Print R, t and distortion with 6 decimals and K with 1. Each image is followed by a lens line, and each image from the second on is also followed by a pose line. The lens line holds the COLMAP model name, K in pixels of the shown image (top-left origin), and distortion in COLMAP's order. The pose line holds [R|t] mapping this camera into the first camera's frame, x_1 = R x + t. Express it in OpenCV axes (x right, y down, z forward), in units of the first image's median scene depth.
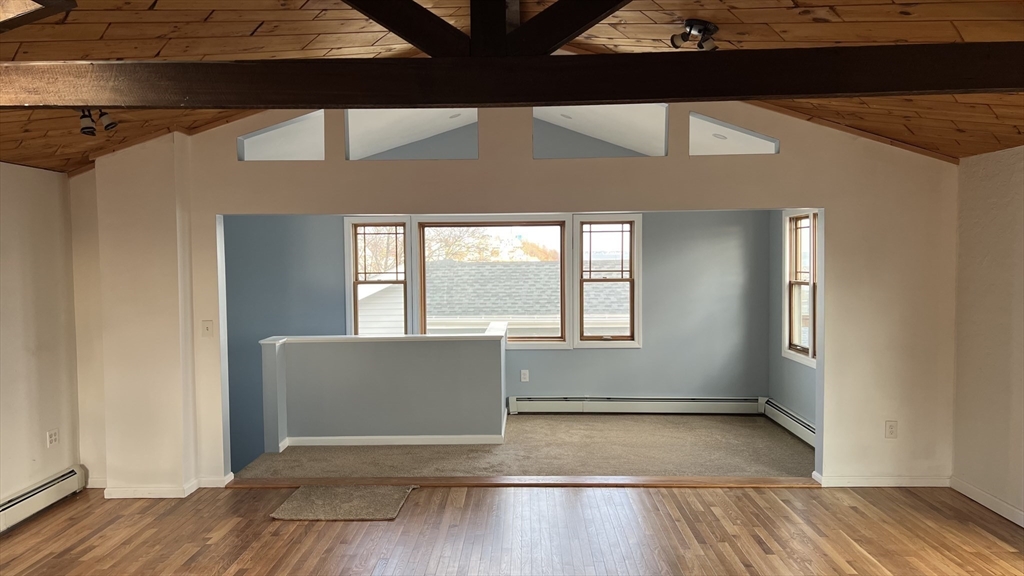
lens RADIAL K [[764.0, 0, 509.1], [0, 764.0, 291.5], [0, 0, 1]] dist [0.062388, -0.049881]
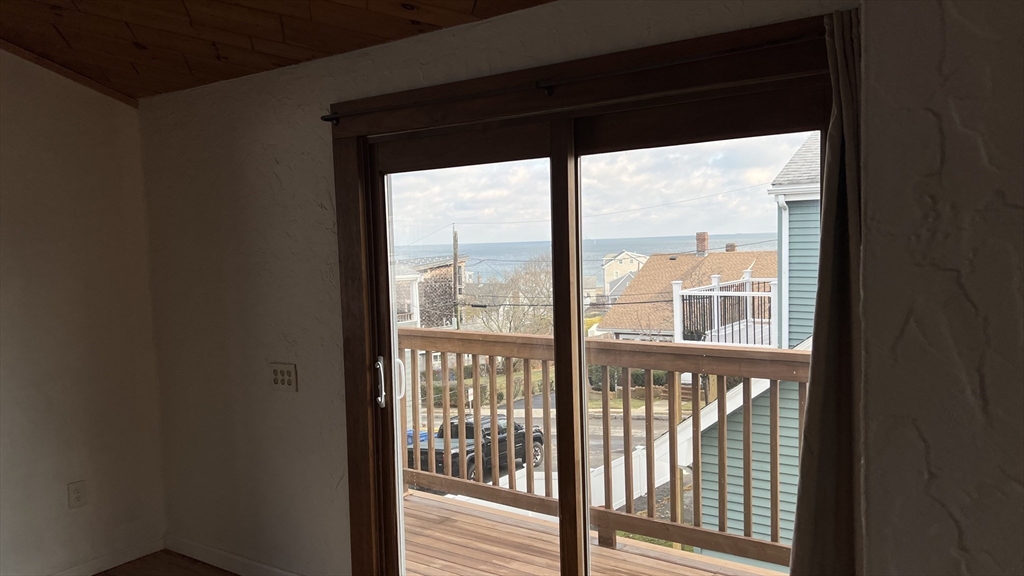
lens RADIAL K [[764.0, 0, 500.6], [0, 764.0, 304.1], [0, 0, 1]] dist [0.062388, -0.049881]
pose [[0.558907, -0.076901, 0.825657, 0.107279], [0.066971, 0.996624, 0.047490, 0.004690], [-0.826522, 0.028753, 0.562170, 0.216273]]
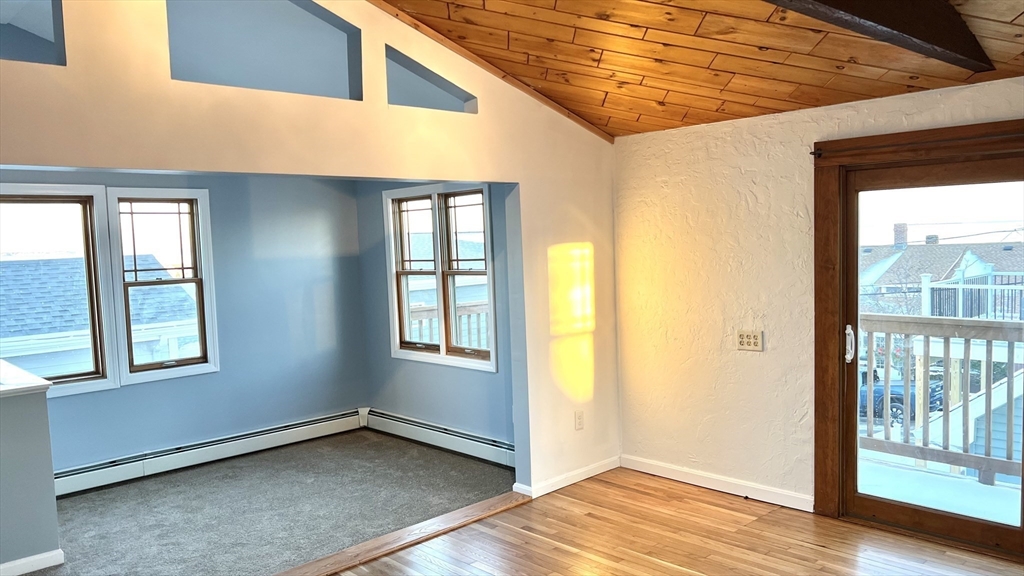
lens RADIAL K [[764.0, 0, 508.5], [0, 764.0, 288.9], [0, 0, 1]] dist [0.062388, -0.049881]
pose [[0.704219, -0.062148, 0.707258, -0.153160], [0.061247, 0.997766, 0.026692, -0.008243], [-0.707336, 0.024520, 0.706452, 0.274363]]
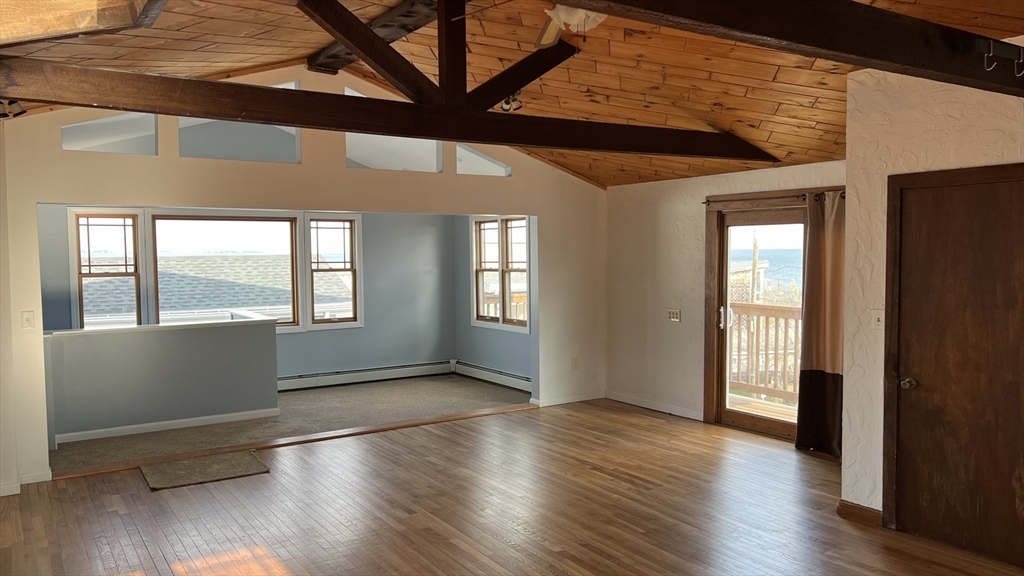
lens RADIAL K [[764.0, 0, 504.8], [0, 764.0, 299.5], [0, 0, 1]] dist [0.062388, -0.049881]
pose [[0.822451, -0.032890, 0.567884, -0.322151], [0.026008, 0.999457, 0.020217, 0.012950], [-0.568241, -0.001858, 0.822860, -0.104716]]
